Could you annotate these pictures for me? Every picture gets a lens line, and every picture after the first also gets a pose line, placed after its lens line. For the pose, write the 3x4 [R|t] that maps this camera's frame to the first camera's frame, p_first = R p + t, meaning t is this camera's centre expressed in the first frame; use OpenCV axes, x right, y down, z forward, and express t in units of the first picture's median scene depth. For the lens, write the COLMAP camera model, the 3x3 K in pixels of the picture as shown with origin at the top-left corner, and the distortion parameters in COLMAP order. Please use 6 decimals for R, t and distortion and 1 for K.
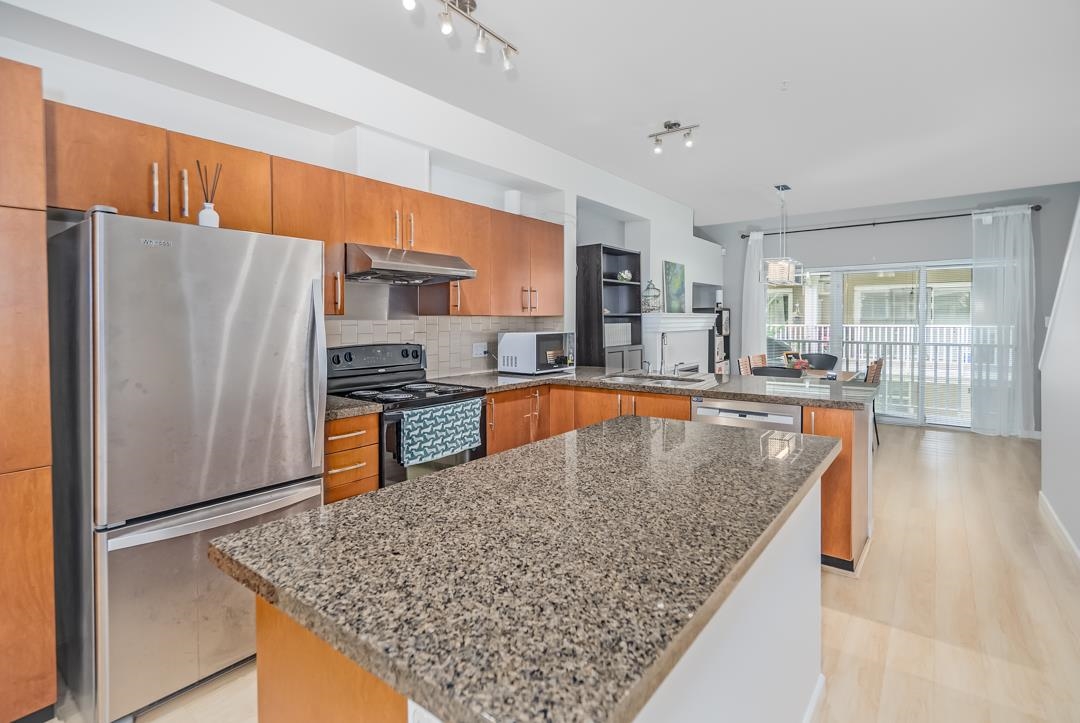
lens RADIAL K [[523.5, 0, 541.2], [0, 523.5, 324.3], [0, 0, 1]] dist [0.004193, 0.001184]
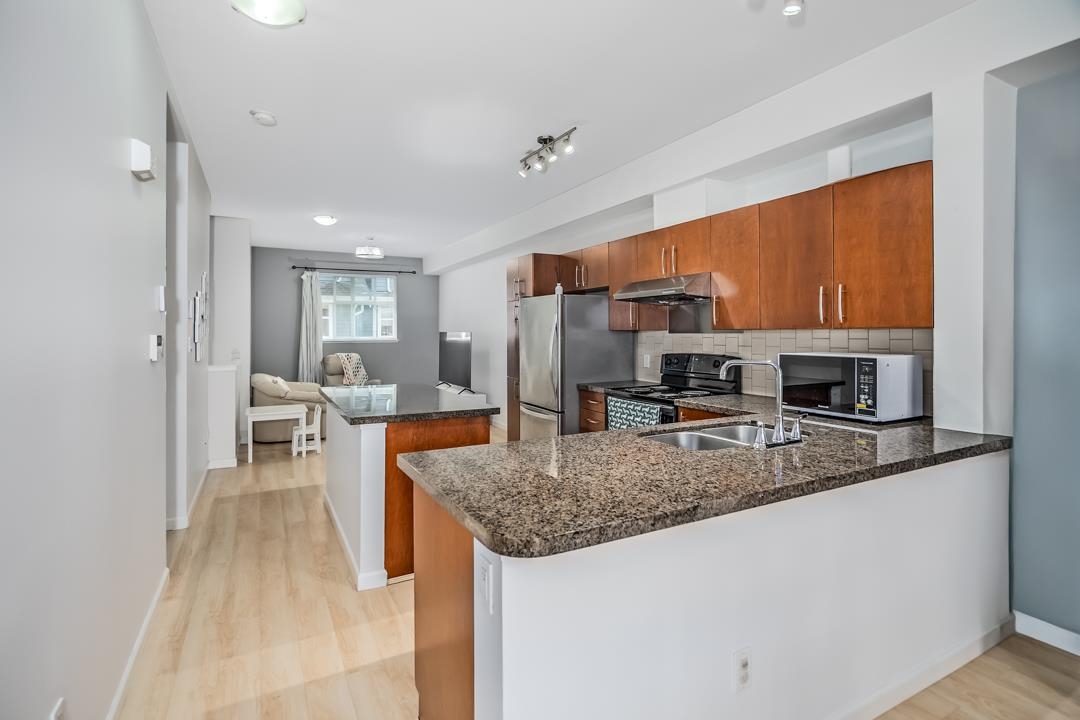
lens RADIAL K [[518.5, 0, 537.0], [0, 518.5, 332.7], [0, 0, 1]] dist [0.000708, 0.000273]
pose [[-0.413488, 0.007228, -0.910481, 0.742494], [-0.002607, 0.999955, 0.009123, -0.016228], [0.910506, 0.006146, -0.413451, 0.921920]]
